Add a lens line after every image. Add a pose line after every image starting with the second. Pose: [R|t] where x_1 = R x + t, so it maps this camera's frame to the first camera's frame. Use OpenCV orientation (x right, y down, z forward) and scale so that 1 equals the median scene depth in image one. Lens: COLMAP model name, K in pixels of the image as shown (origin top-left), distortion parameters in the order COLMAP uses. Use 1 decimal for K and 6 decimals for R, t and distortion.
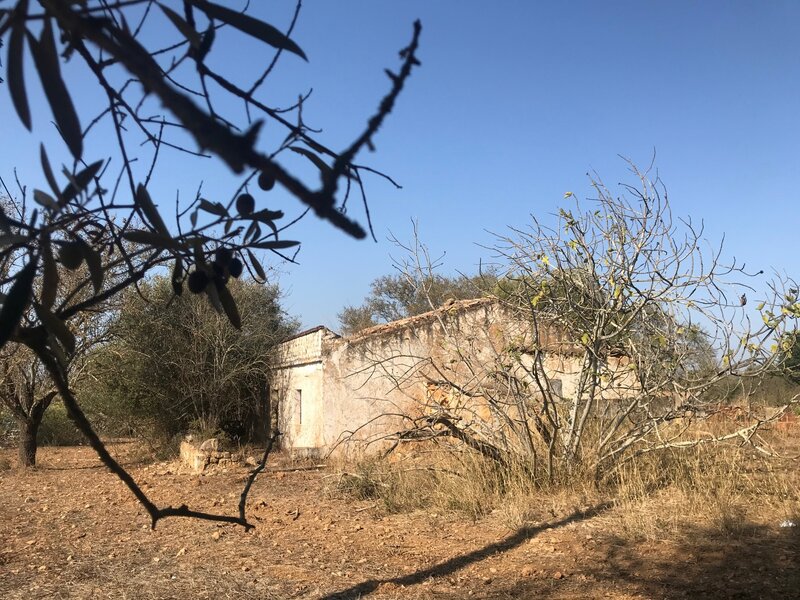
lens RADIAL K [[663.5, 0, 395.7], [0, 663.5, 298.4], [0, 0, 1]] dist [0.020268, -0.022471]
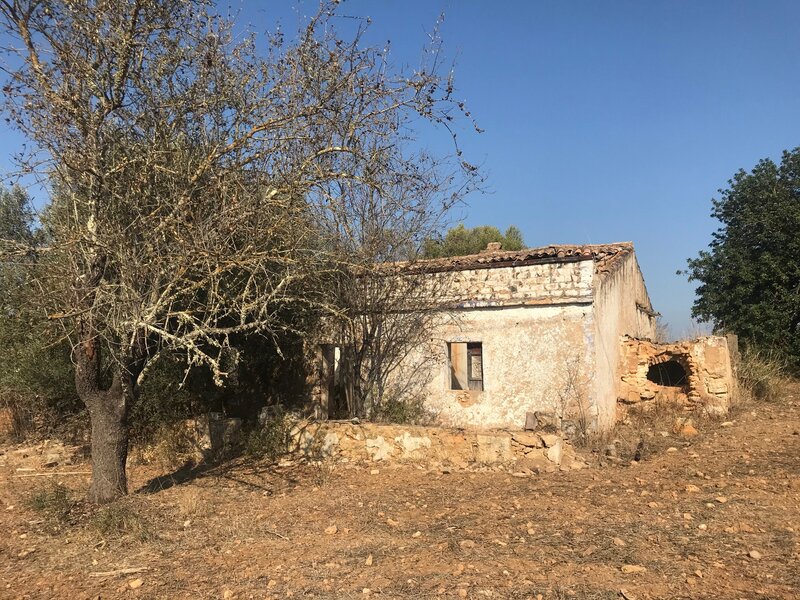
lens RADIAL K [[663.5, 0, 395.7], [0, 663.5, 298.4], [0, 0, 1]] dist [0.020268, -0.022471]
pose [[0.759692, 0.064089, 0.647118, -0.747842], [-0.091851, 0.995730, 0.009214, 0.101607], [-0.643764, -0.066438, 0.762334, 0.565673]]
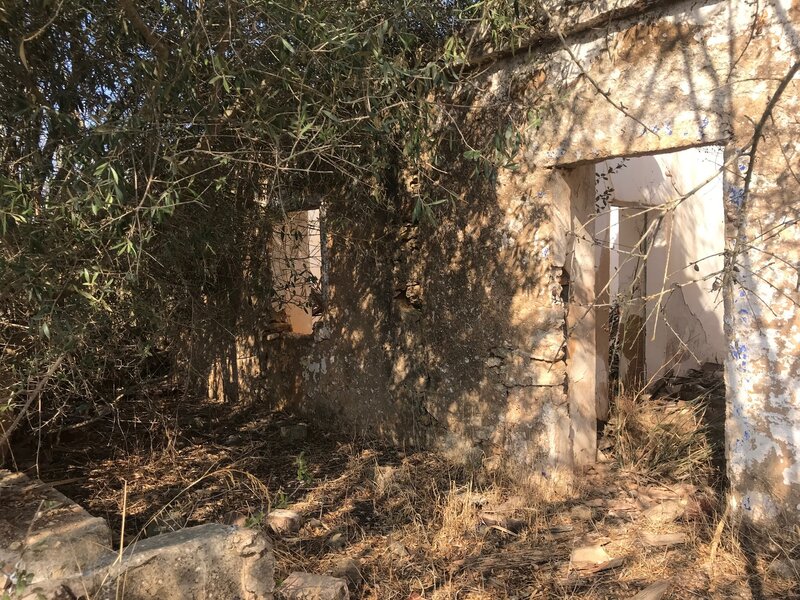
lens RADIAL K [[628.0, 0, 400.0], [0, 628.0, 300.0], [0, 0, 1]] dist [0.072197, -0.002138]
pose [[0.934949, -0.036247, 0.352925, -0.368691], [-0.031601, 0.982305, 0.184602, 0.187323], [-0.353371, -0.183746, 0.917260, 1.128176]]
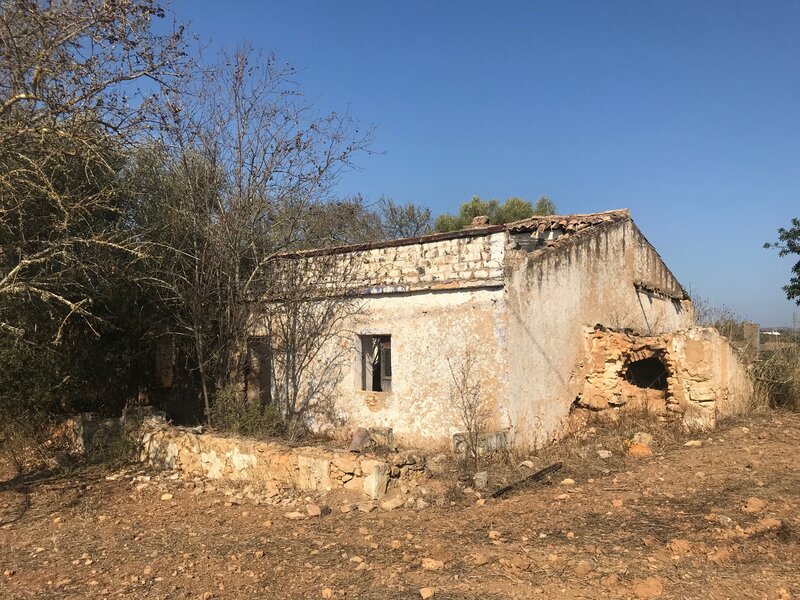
lens RADIAL K [[663.5, 0, 395.7], [0, 663.5, 298.4], [0, 0, 1]] dist [0.020268, -0.022471]
pose [[0.872890, 0.038505, 0.486395, -0.472724], [-0.073008, 0.995966, 0.052176, 0.080403], [-0.482424, -0.081055, 0.872180, 0.524338]]
